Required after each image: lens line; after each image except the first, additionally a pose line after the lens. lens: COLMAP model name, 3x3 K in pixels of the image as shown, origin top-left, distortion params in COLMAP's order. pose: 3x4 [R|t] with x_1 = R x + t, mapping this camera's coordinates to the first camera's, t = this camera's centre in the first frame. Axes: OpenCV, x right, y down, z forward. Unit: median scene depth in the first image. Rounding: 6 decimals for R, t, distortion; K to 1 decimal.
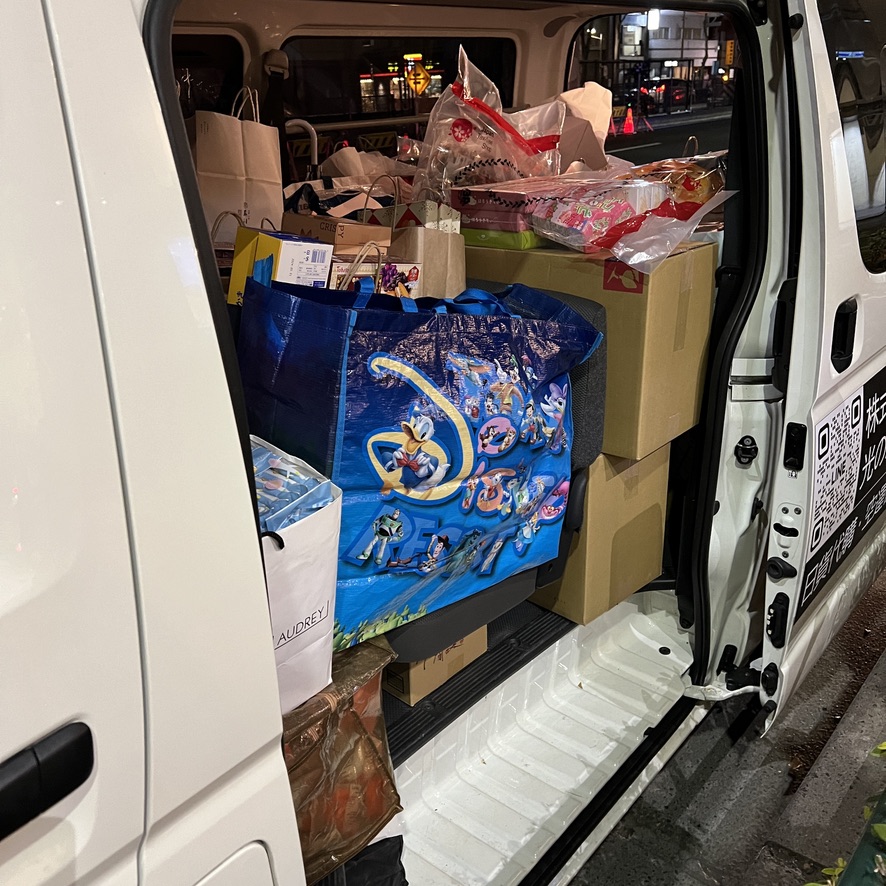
lens RADIAL K [[882.0, 0, 418.9], [0, 882.0, 443.8], [0, 0, 1]] dist [0.120694, -0.239314]
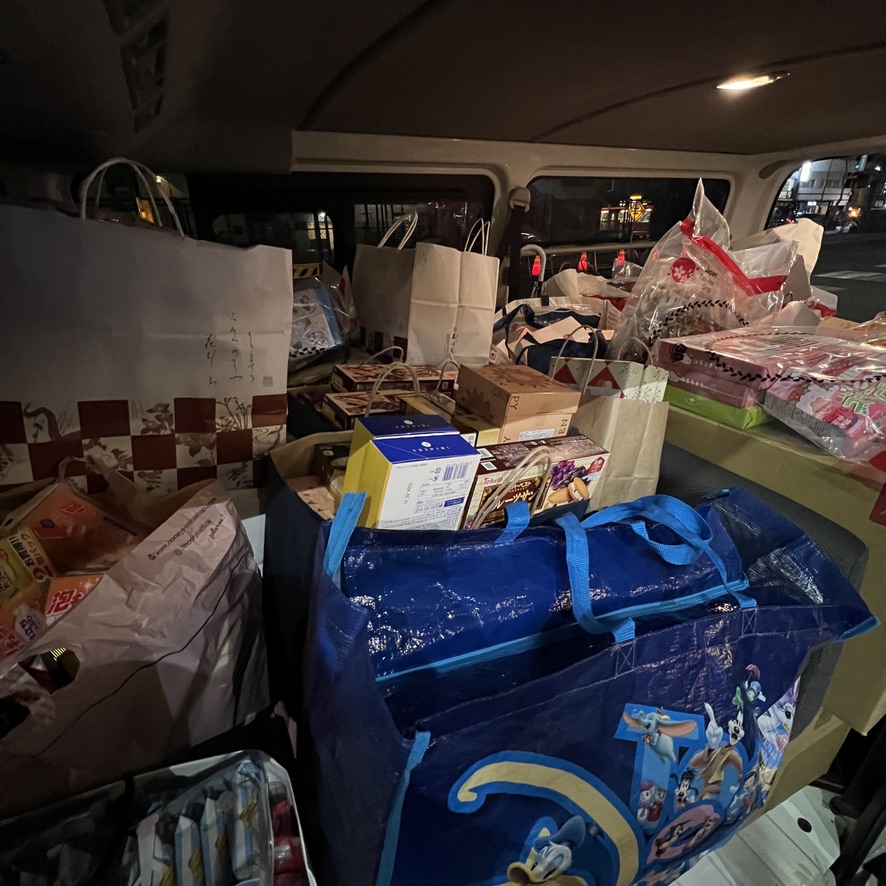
lens RADIAL K [[461.9, 0, 443.9], [0, 461.9, 439.2], [0, 0, 1]] dist [0.004661, -0.001237]
pose [[0.936462, 0.168646, -0.307566, -0.008468], [-0.145509, 0.984605, 0.096846, -0.180802], [0.319164, -0.045939, 0.946585, 0.433206]]
